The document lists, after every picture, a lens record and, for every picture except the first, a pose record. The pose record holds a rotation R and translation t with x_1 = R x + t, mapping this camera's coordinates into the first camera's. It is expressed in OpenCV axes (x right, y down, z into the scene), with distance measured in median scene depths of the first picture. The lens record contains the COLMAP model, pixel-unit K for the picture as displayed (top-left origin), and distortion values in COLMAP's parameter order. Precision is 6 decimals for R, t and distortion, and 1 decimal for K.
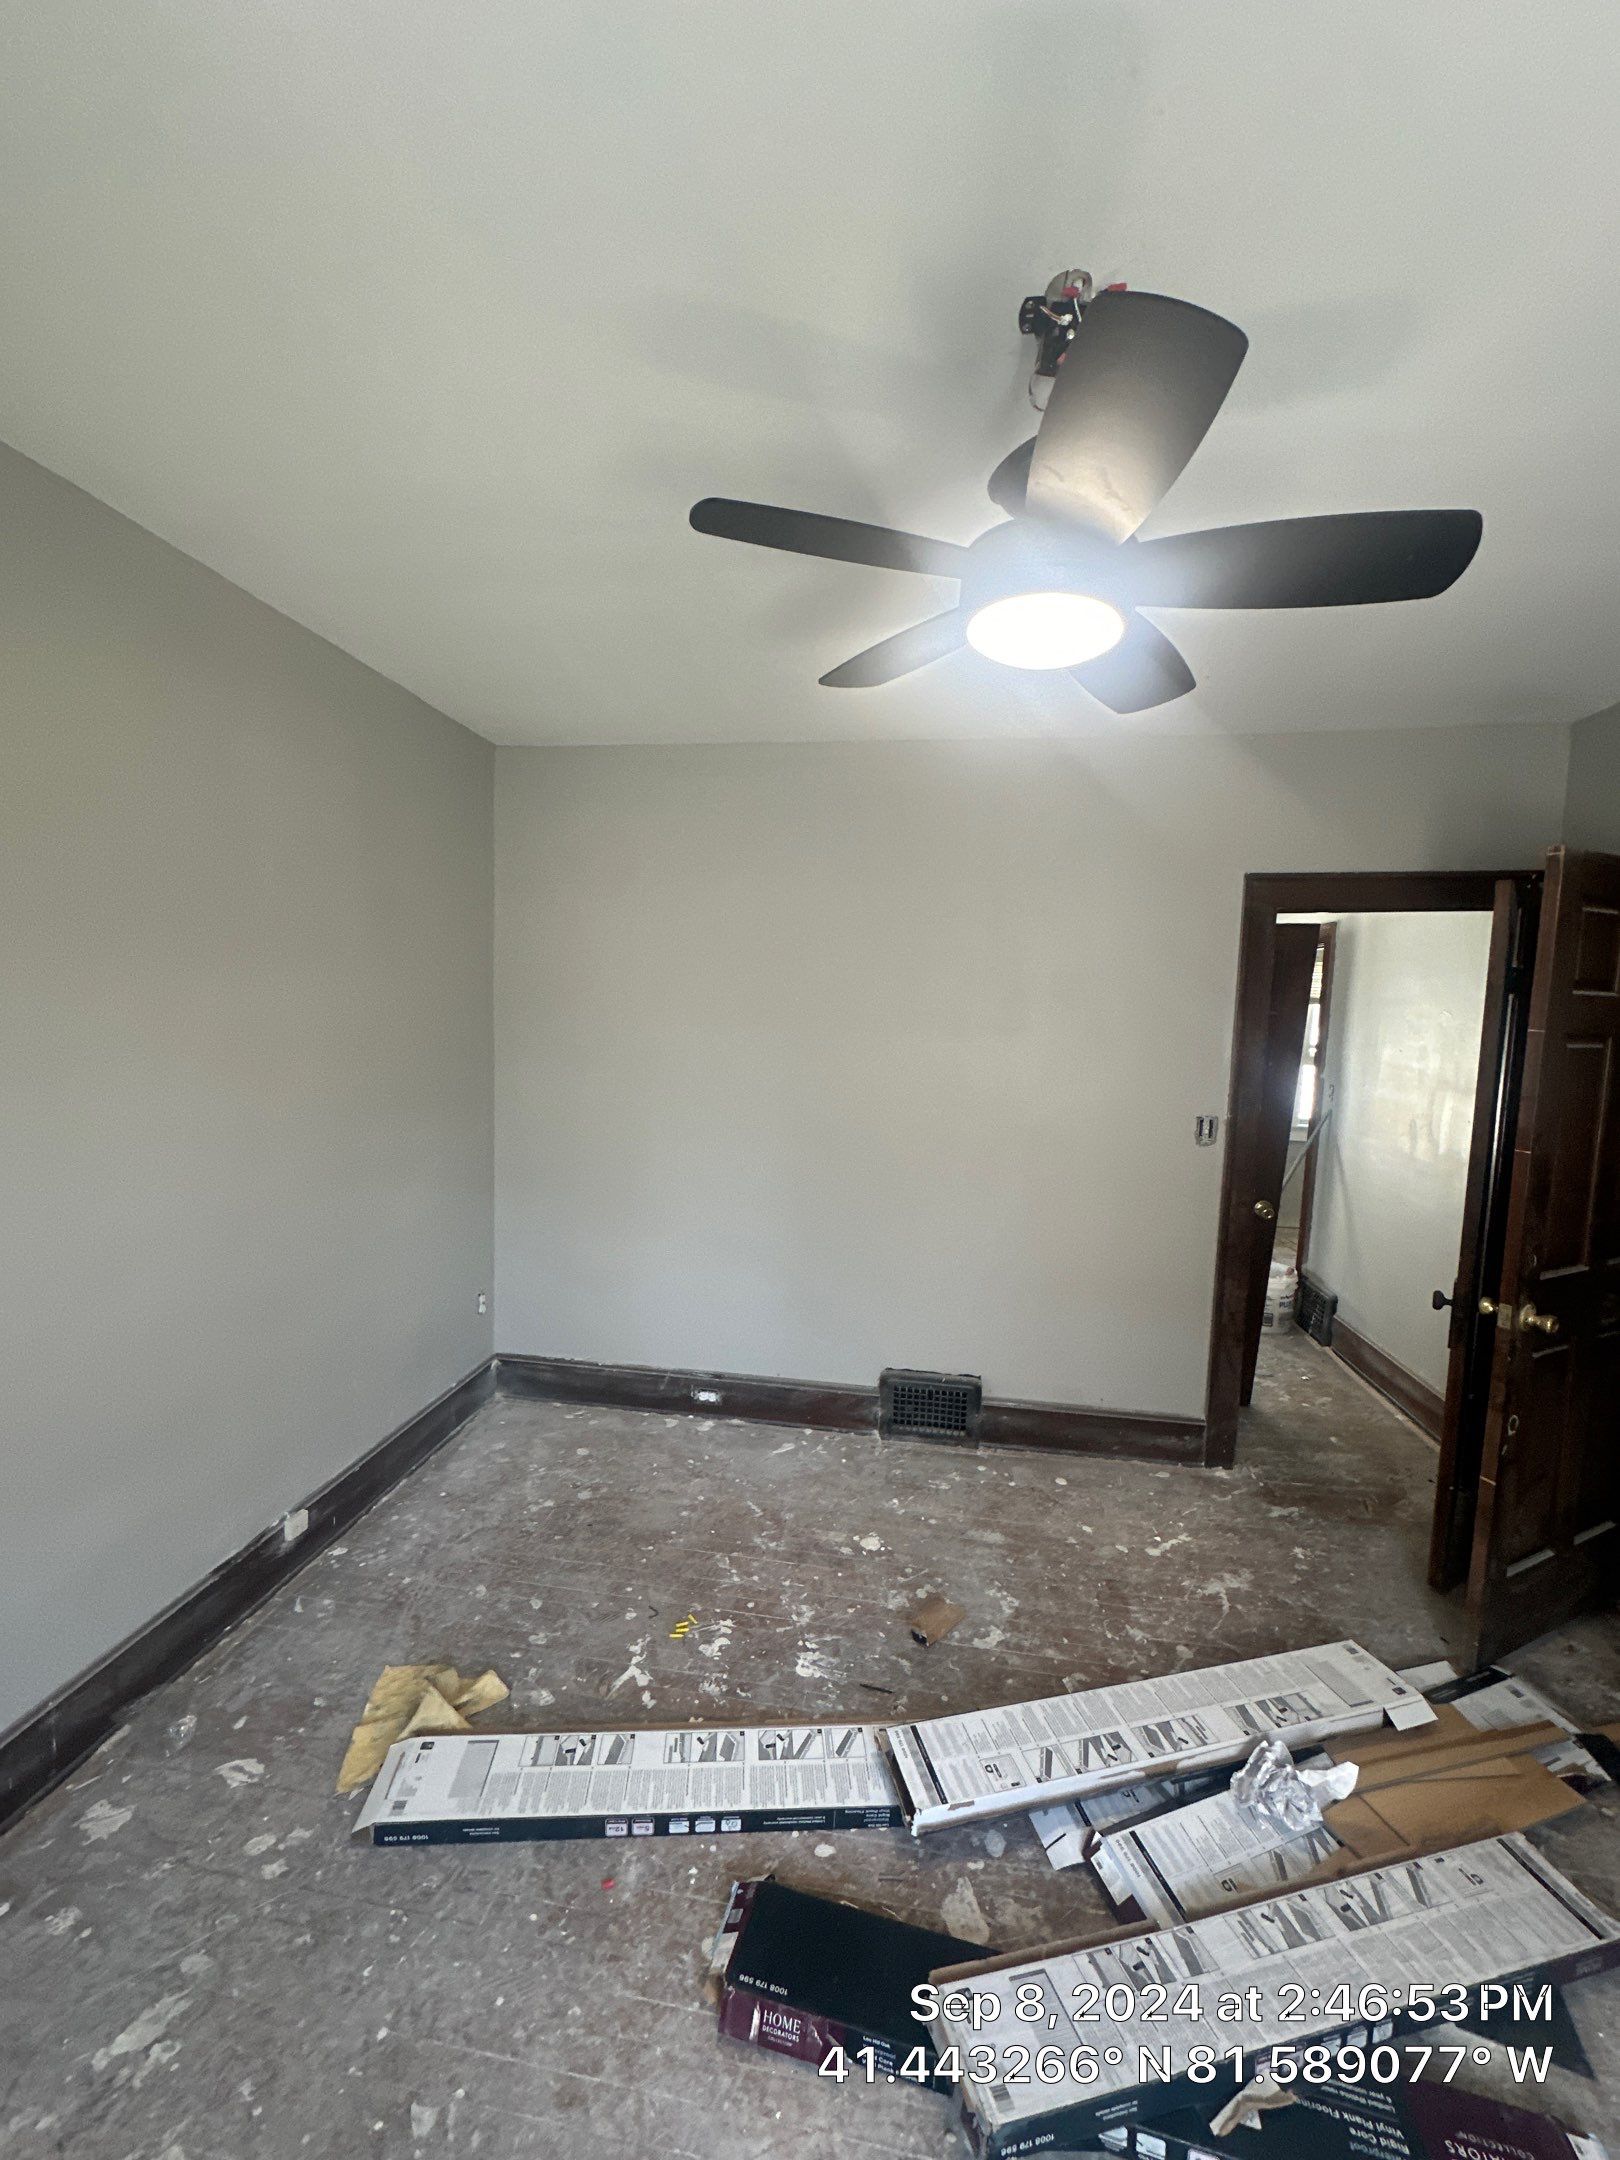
lens RADIAL K [[862.8, 0, 810.0], [0, 862.8, 1080.0], [0, 0, 1]] dist [-0.000102, 0.000570]
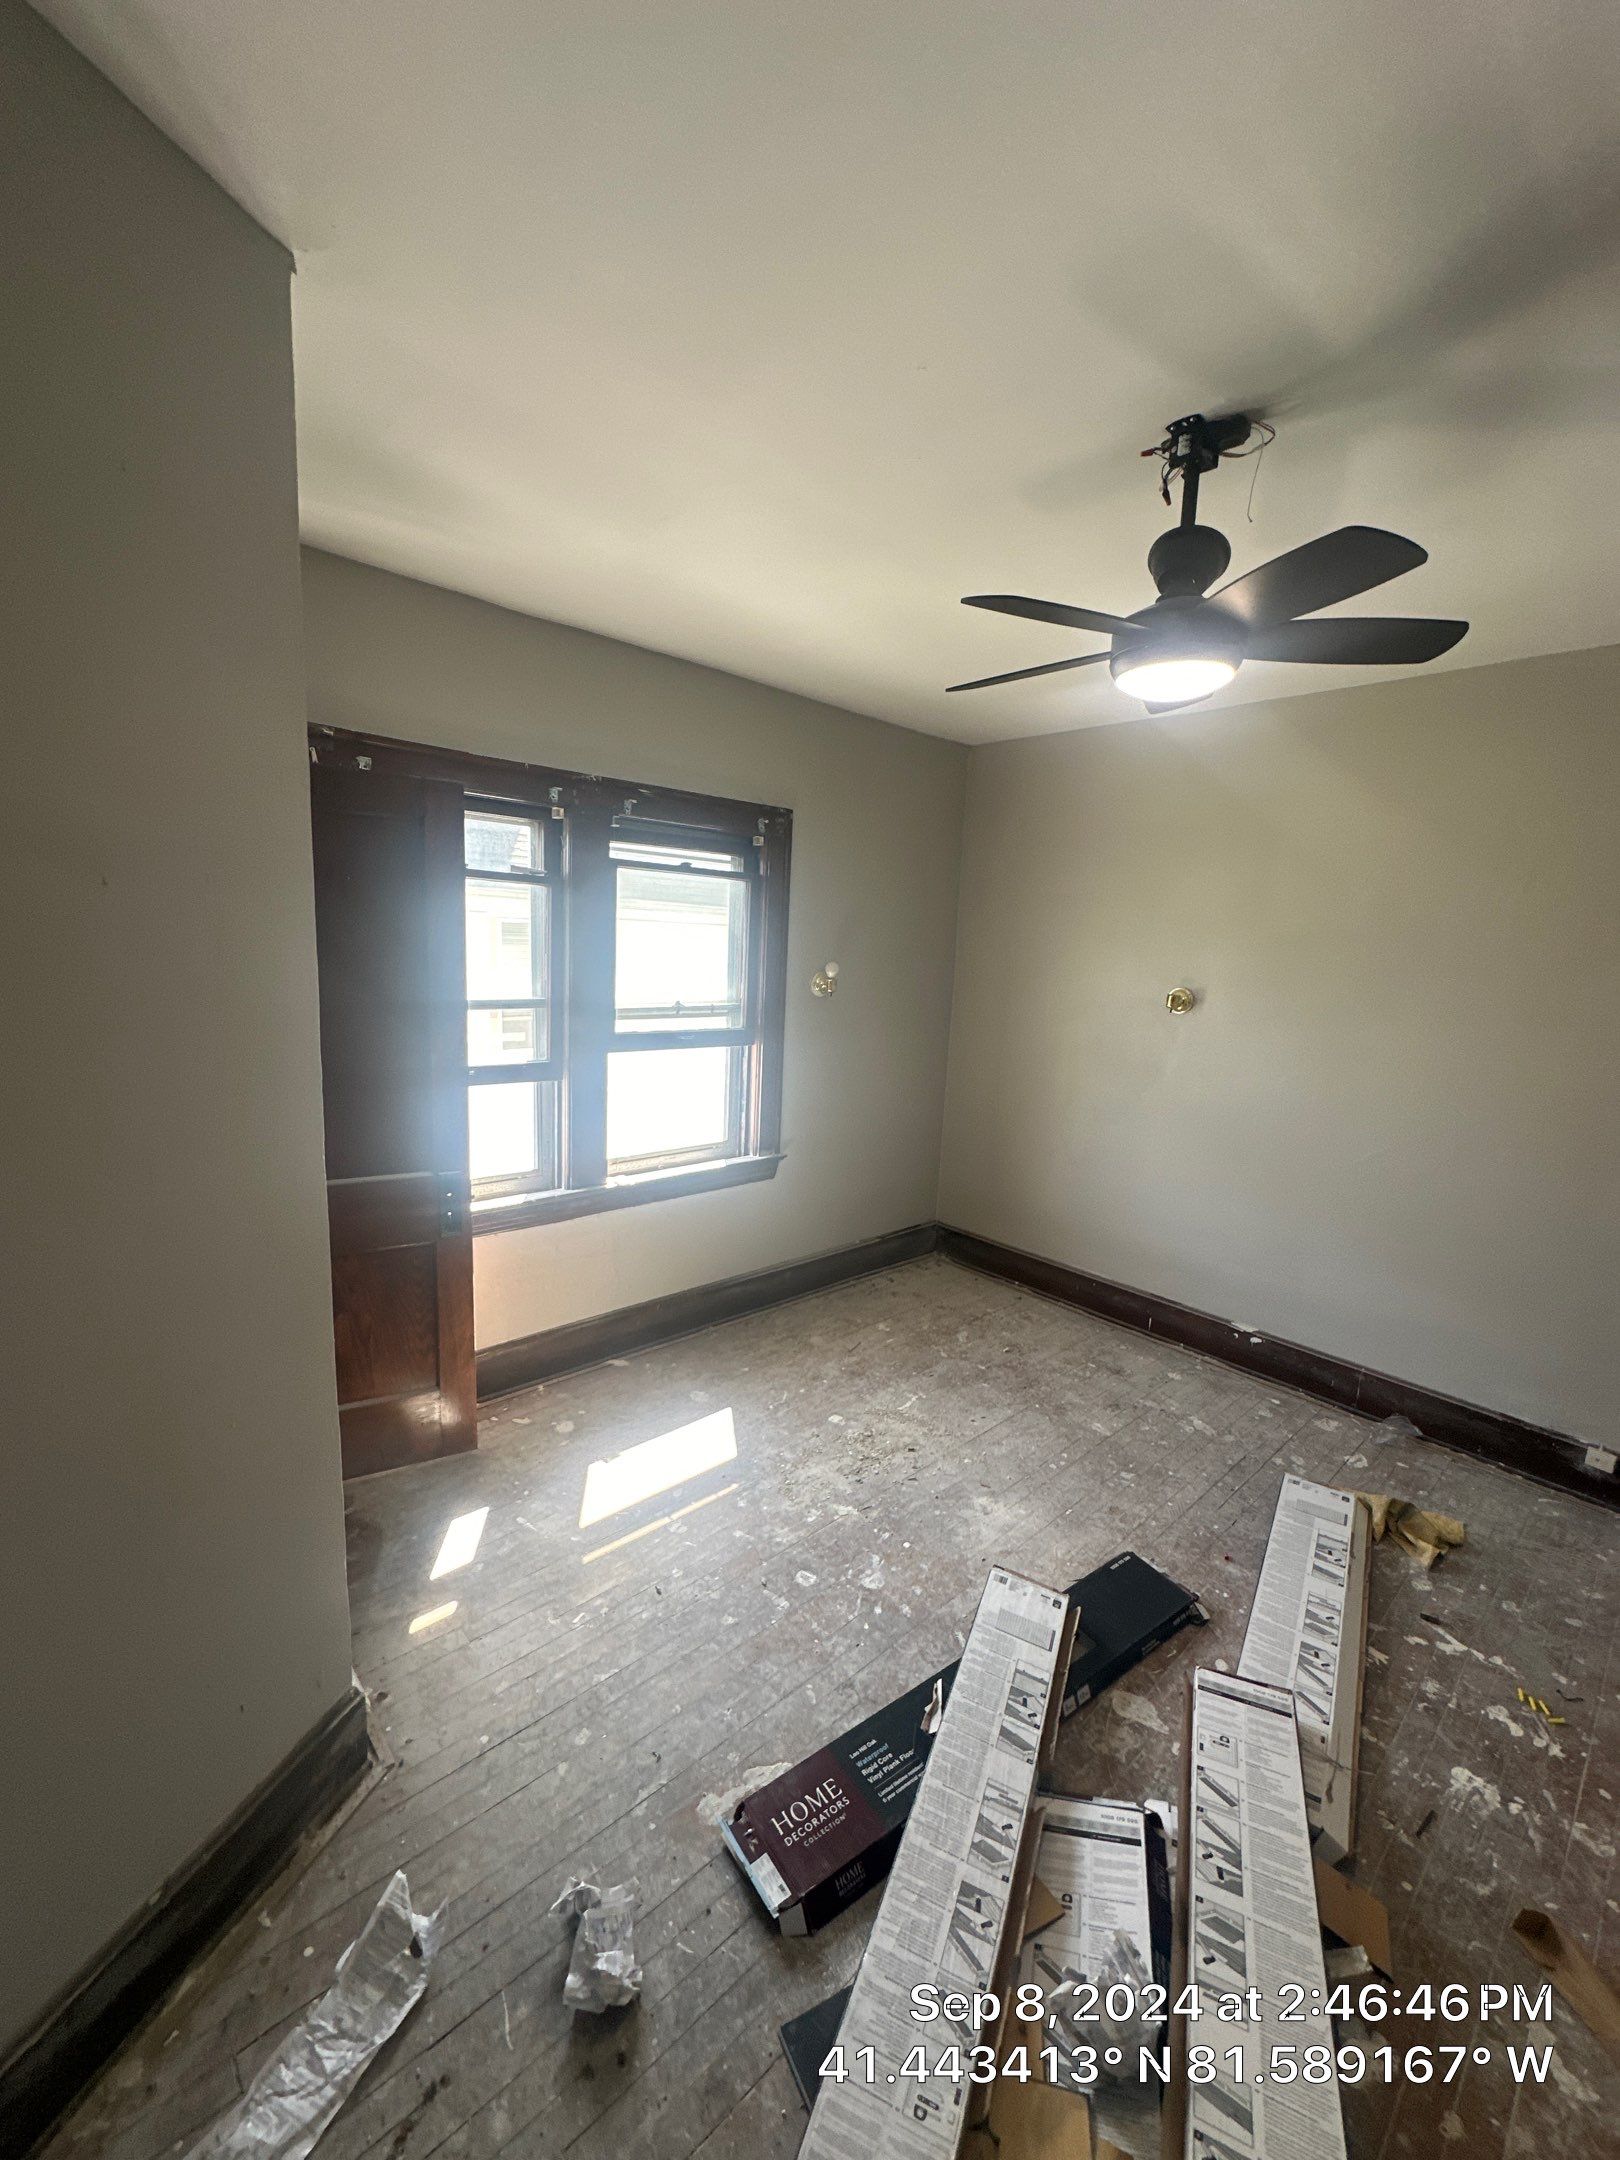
lens RADIAL K [[862.8, 0, 810.0], [0, 862.8, 1080.0], [0, 0, 1]] dist [-0.000102, 0.000570]
pose [[-0.626545, 0.062291, -0.776892, 1.344758], [-0.132402, 0.973805, 0.184859, -0.056623], [0.768057, 0.218685, -0.601885, 1.174573]]
